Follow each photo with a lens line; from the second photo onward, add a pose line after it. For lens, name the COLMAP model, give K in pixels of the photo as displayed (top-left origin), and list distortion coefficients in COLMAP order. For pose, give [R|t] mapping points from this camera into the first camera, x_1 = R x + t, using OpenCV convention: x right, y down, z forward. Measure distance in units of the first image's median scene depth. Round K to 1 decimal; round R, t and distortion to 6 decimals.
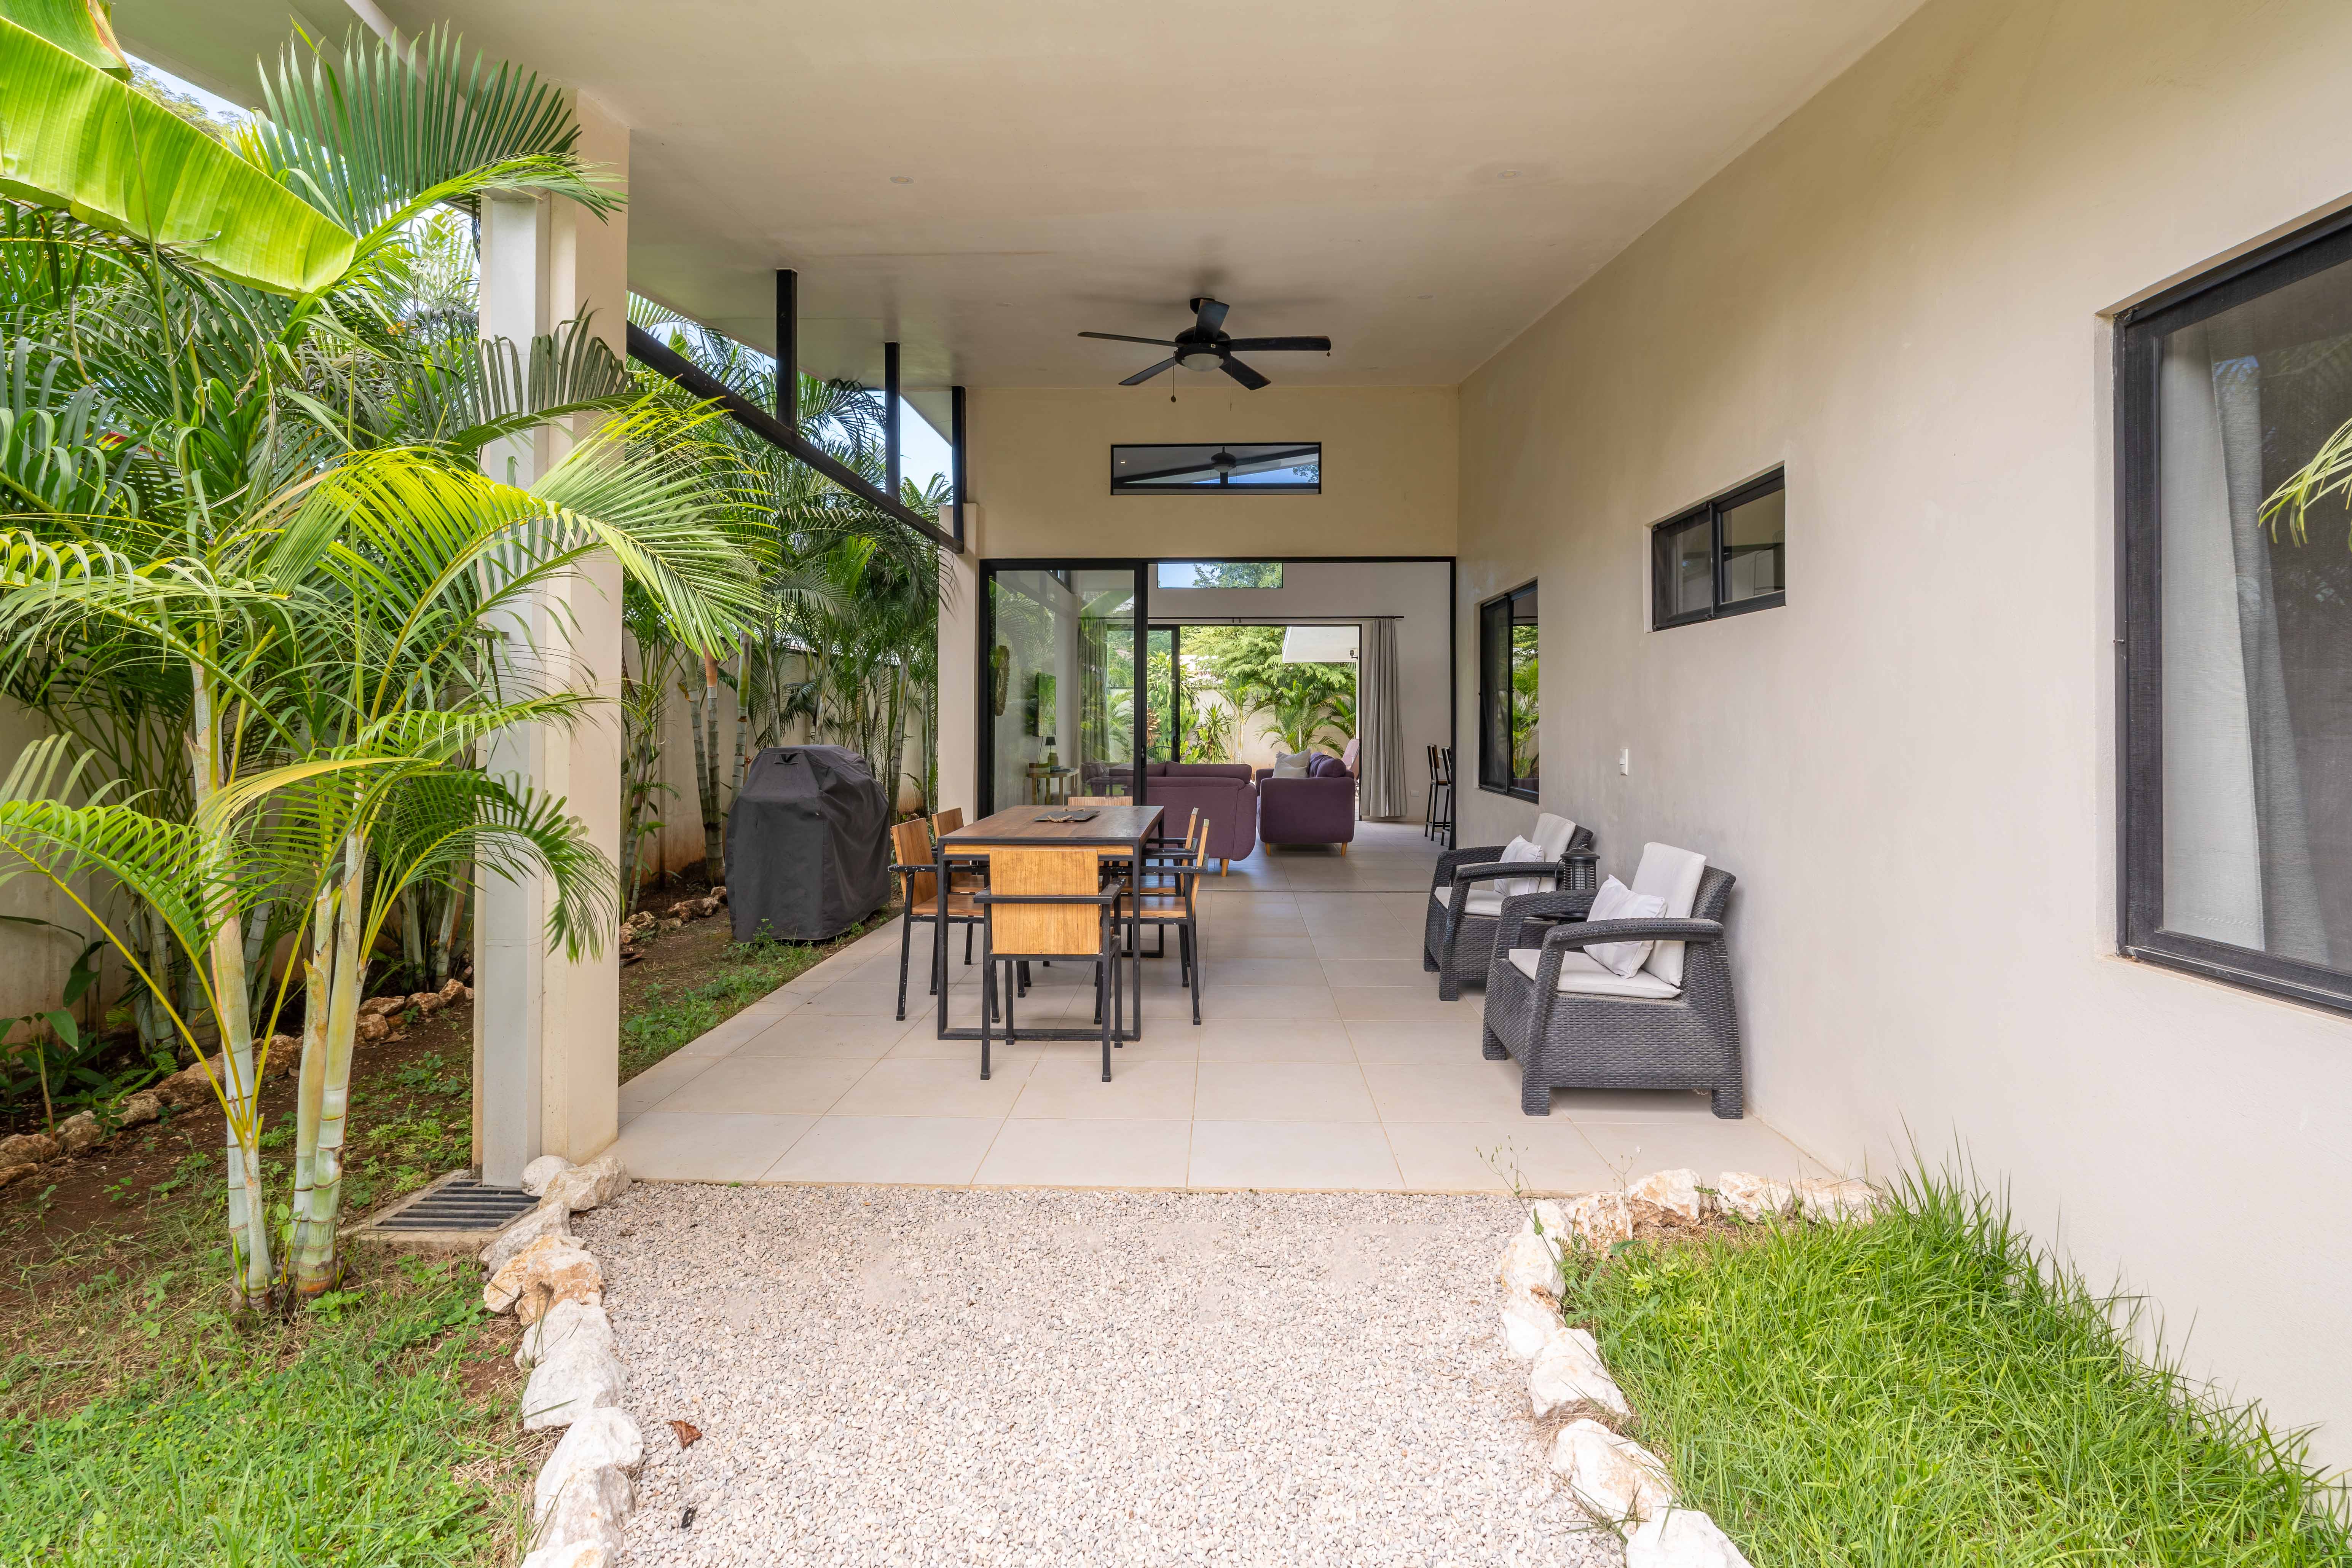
lens RADIAL K [[1113.8, 0, 1170.9], [0, 1113.8, 702.6], [0, 0, 1]] dist [-0.001463, -0.000194]
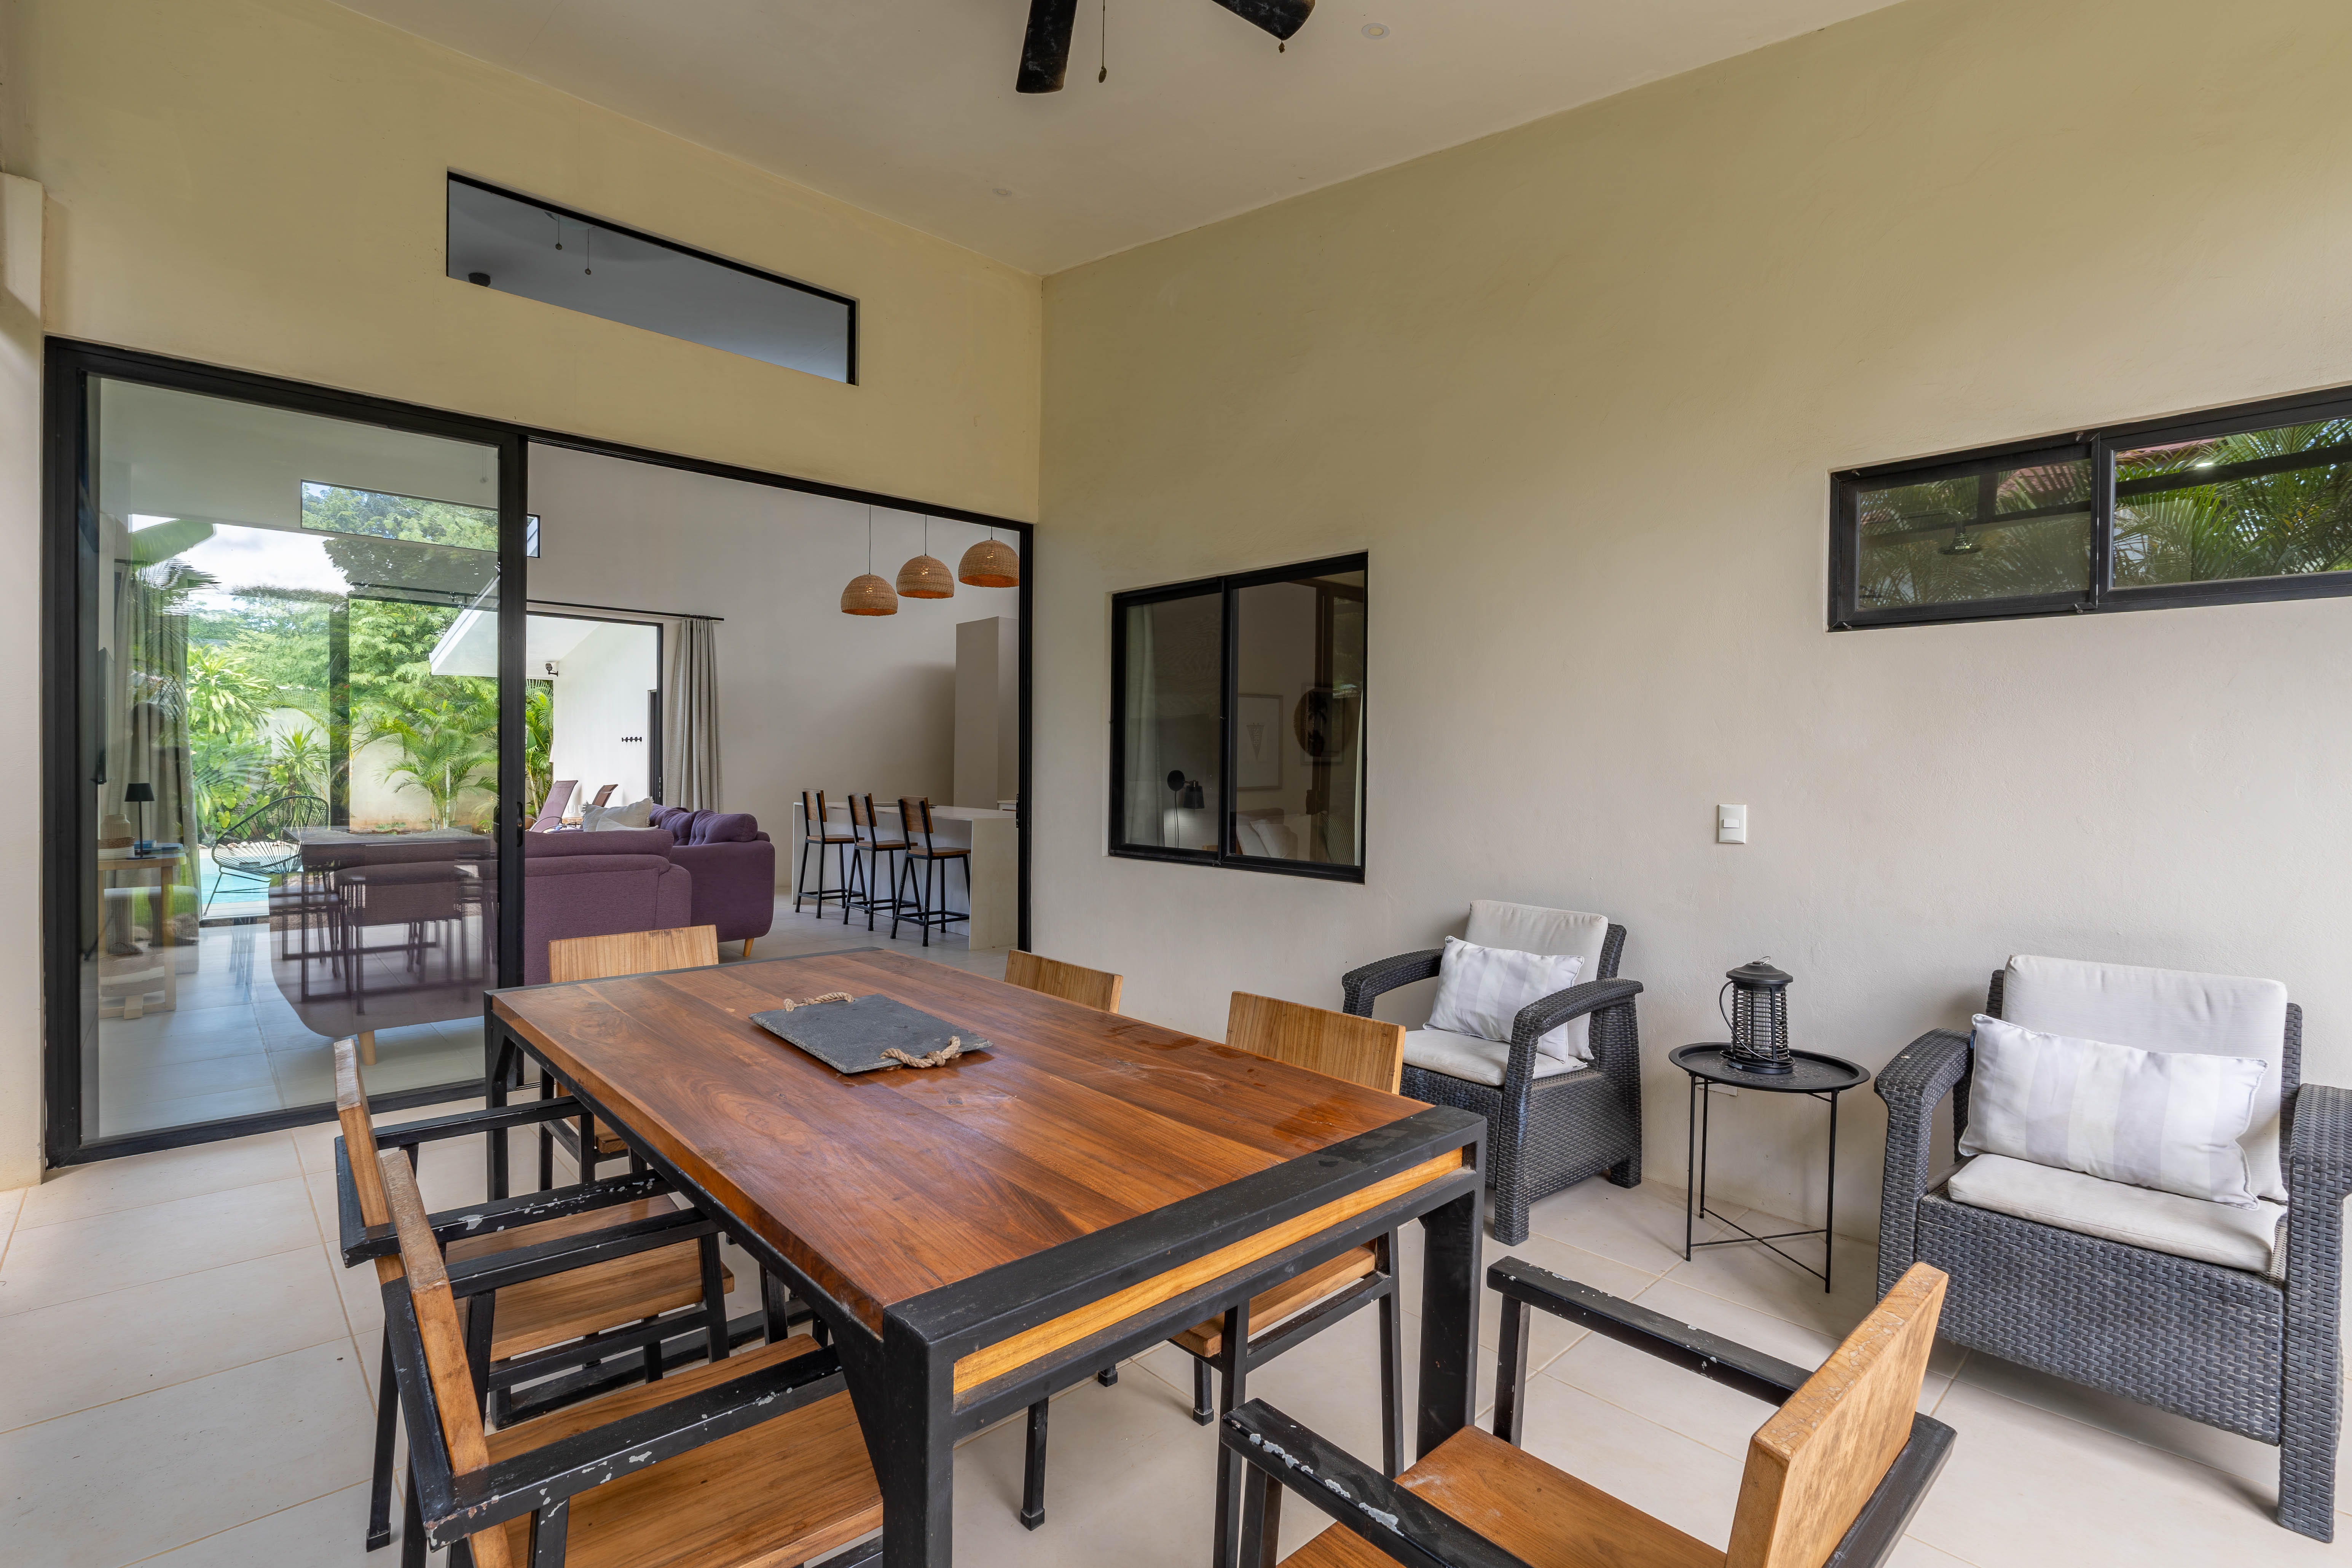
lens RADIAL K [[1083.6, 0, 1176.0], [0, 1083.6, 784.0], [0, 0, 1]] dist [-0.000978, 0.000104]
pose [[0.699689, -0.008049, 0.714402, -0.059856], [-0.020376, 0.999305, 0.031216, 0.002857], [-0.714157, -0.036398, 0.699039, 0.160979]]
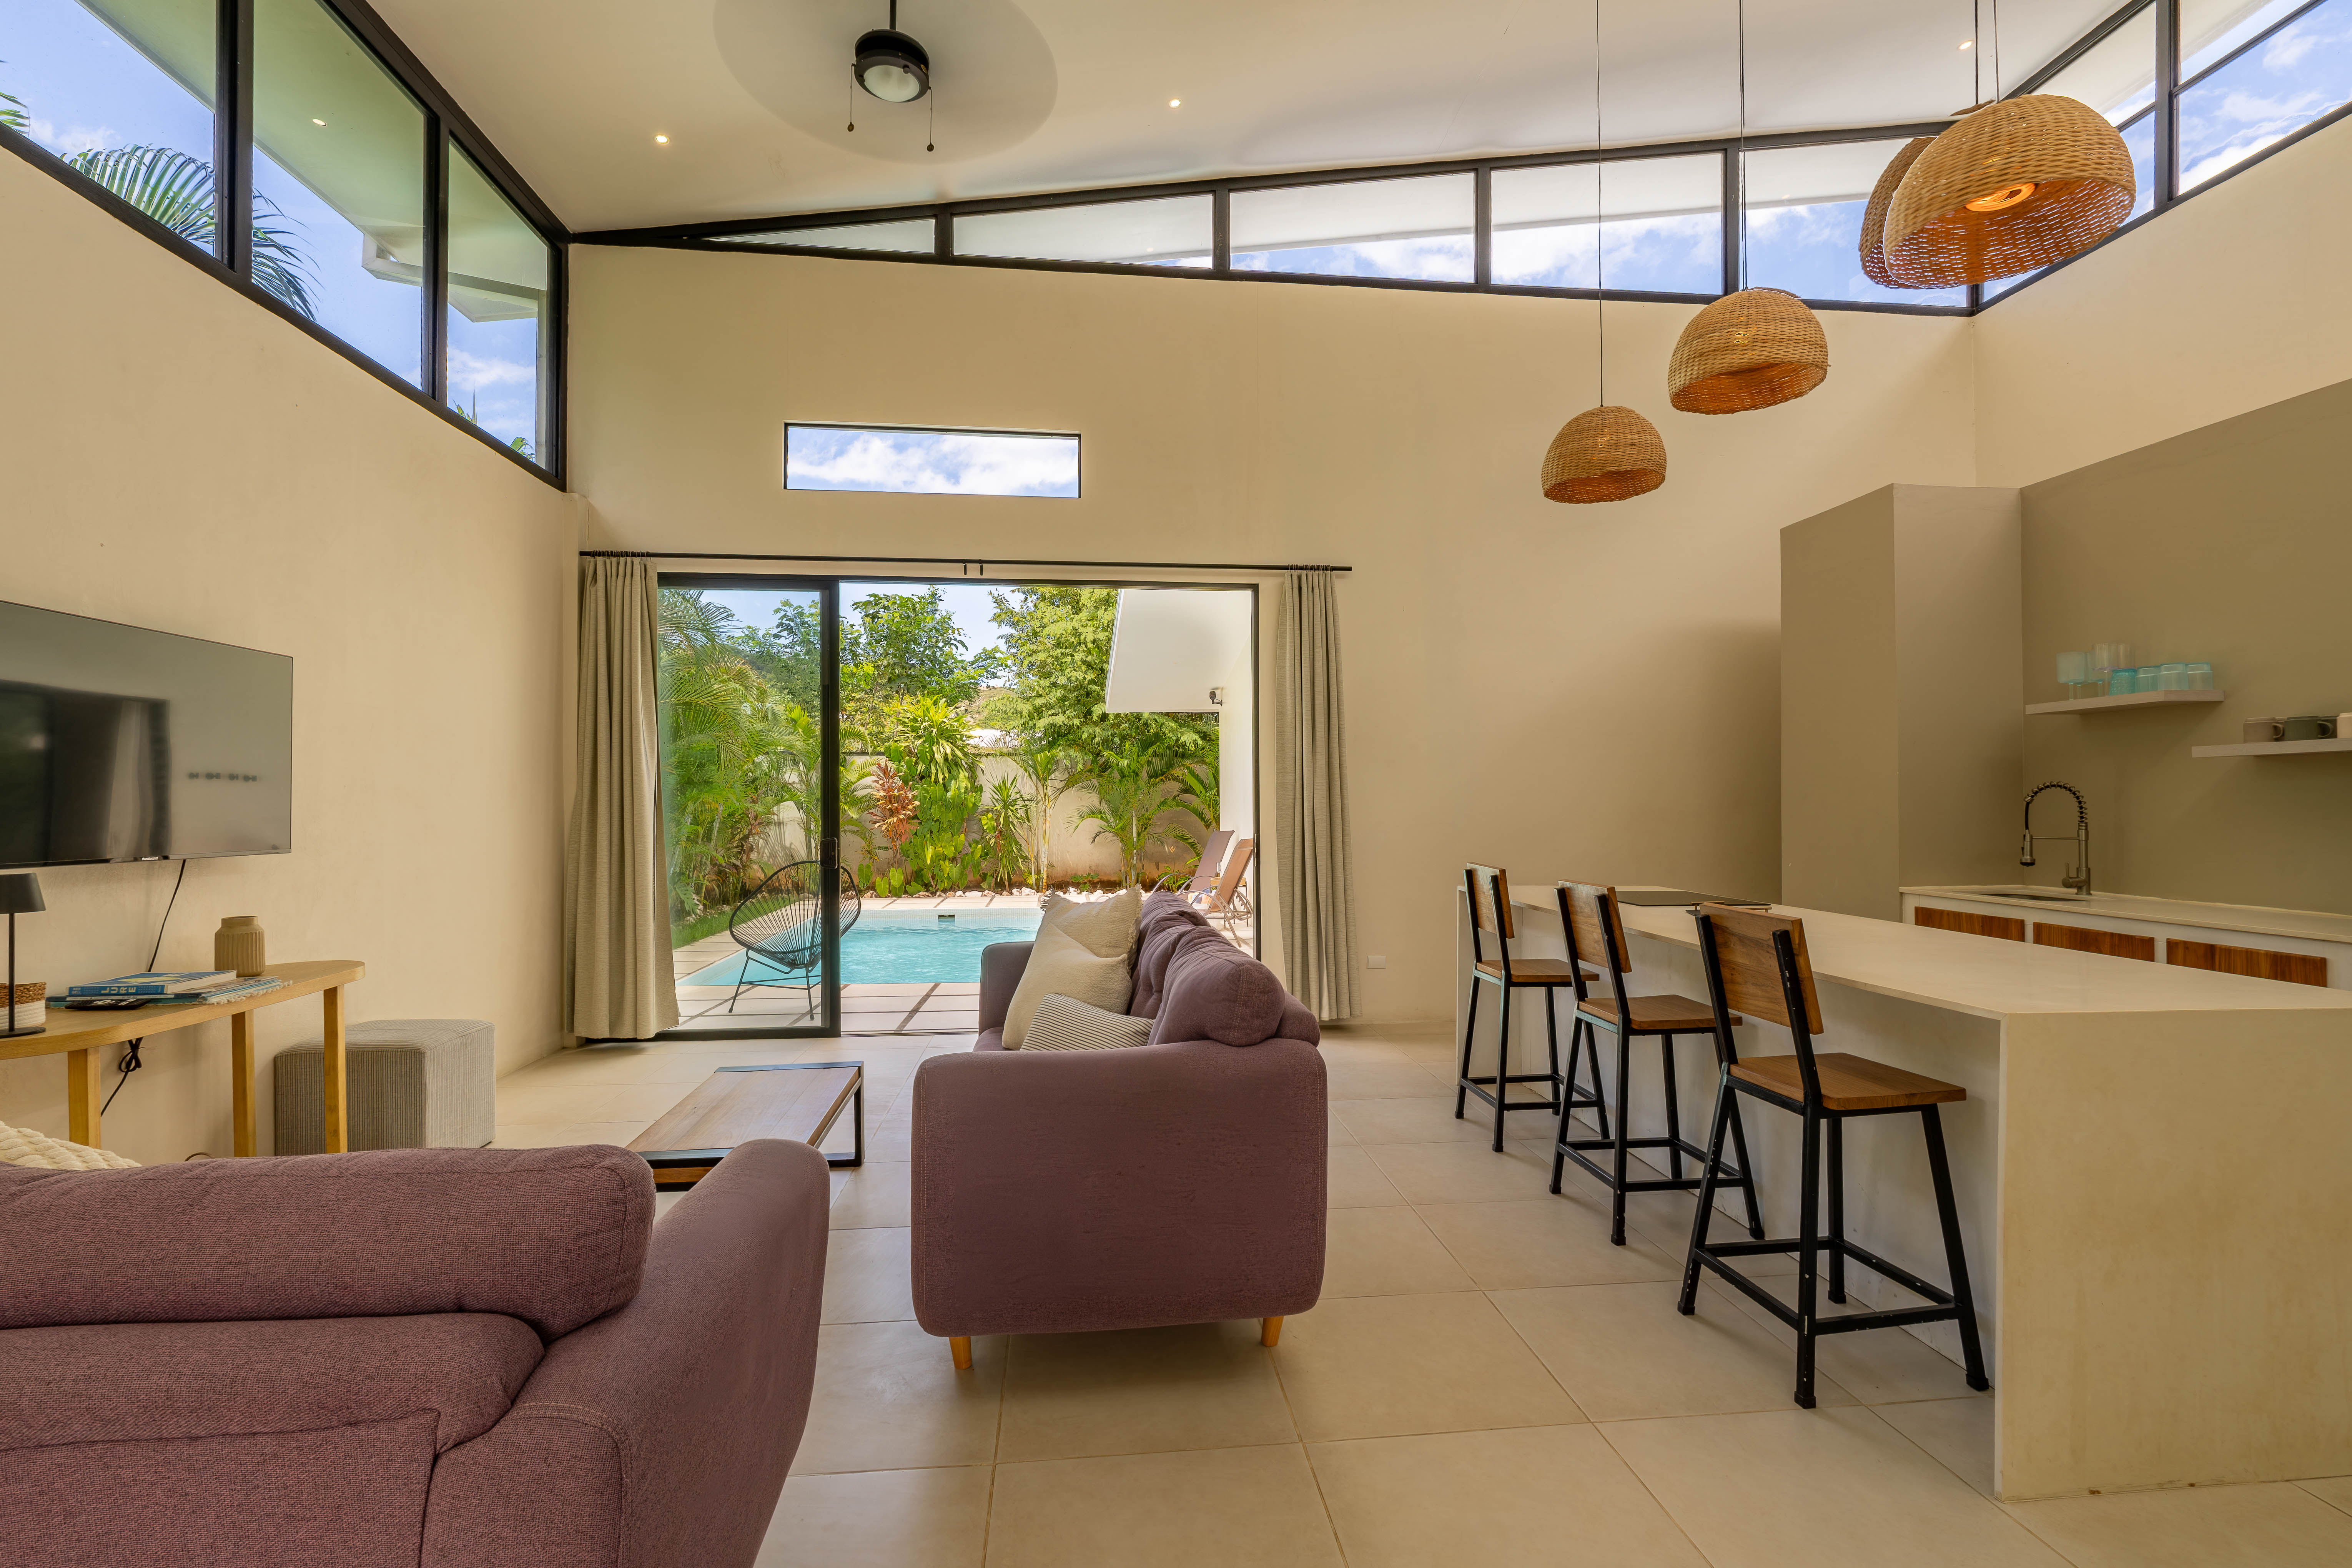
lens RADIAL K [[1094.4, 0, 1180.9], [0, 1094.4, 789.5], [0, 0, 1]] dist [-0.006826, -0.000679]
pose [[0.988811, -0.003872, 0.149125, 0.045120], [0.003162, 0.999983, 0.004999, 0.005493], [-0.149142, -0.004471, 0.988806, 0.345325]]
